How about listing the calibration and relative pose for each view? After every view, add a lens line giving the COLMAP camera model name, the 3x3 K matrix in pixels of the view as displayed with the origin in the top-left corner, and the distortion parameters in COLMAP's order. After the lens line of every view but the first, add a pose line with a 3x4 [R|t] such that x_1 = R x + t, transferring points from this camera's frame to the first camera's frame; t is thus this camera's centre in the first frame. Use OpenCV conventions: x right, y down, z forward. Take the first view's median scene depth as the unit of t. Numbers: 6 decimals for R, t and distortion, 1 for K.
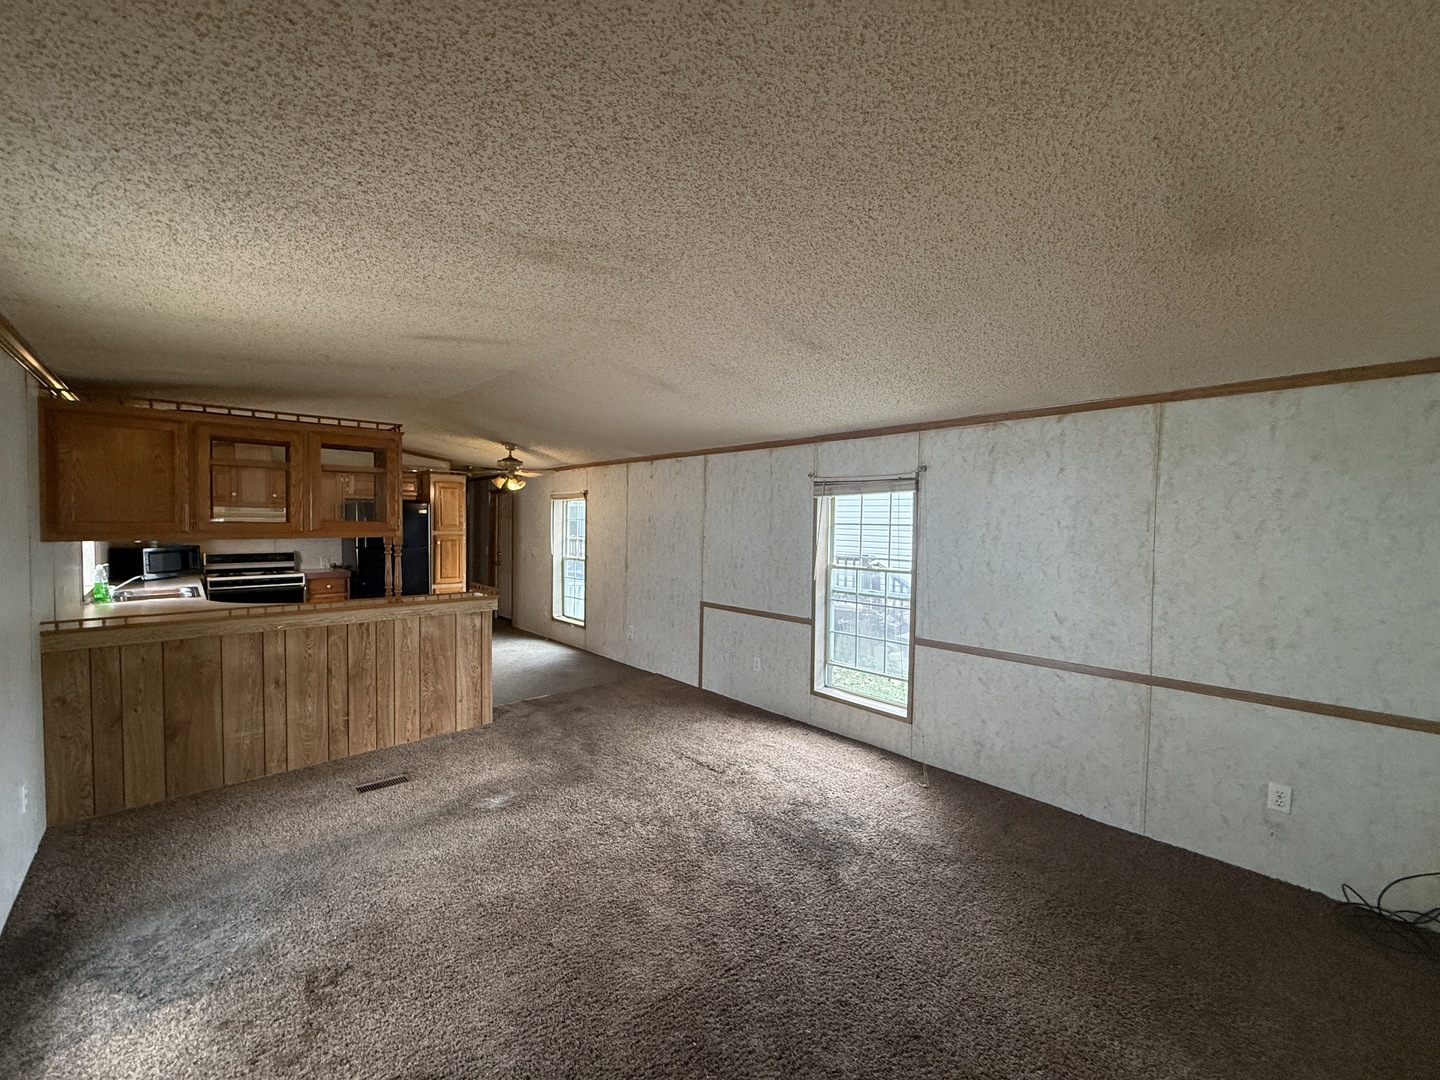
lens RADIAL K [[578.1, 0, 720.0], [0, 578.1, 540.0], [0, 0, 1]] dist [0.000047, -0.000104]
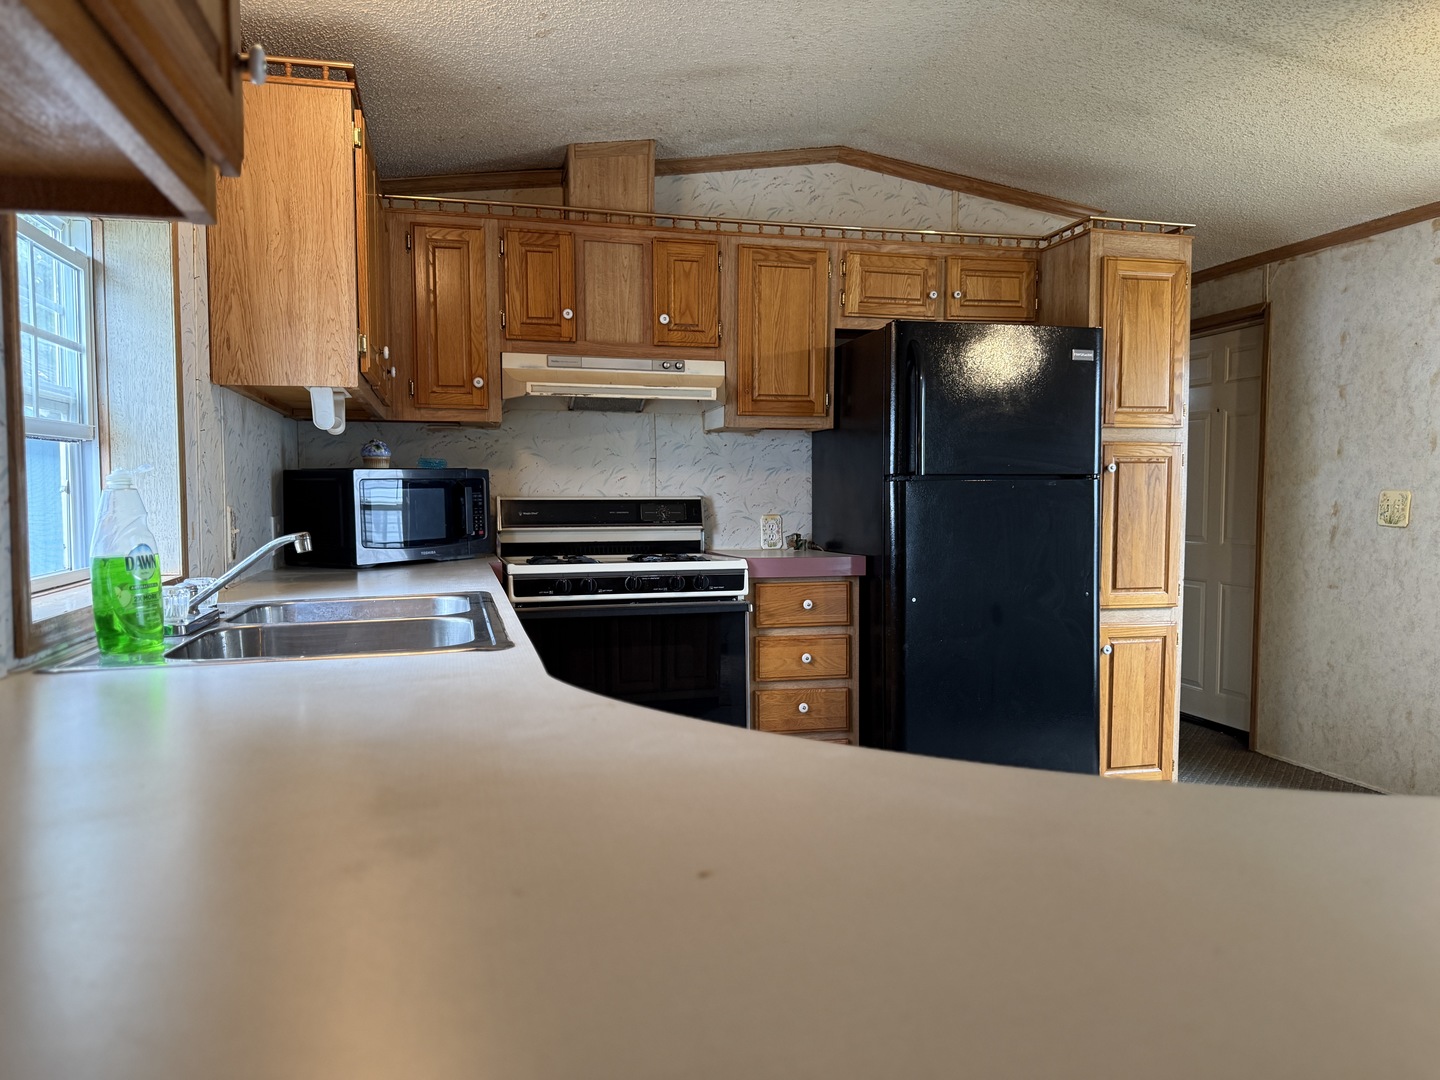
lens RADIAL K [[1016.7, 0, 720.0], [0, 1016.7, 540.0], [0, 0, 1]] dist [0.002955, 0.000313]
pose [[0.879745, 0.008837, -0.475363, -0.478312], [-0.003735, 0.999925, 0.011676, 0.041123], [0.475430, -0.008497, 0.879712, 0.520371]]
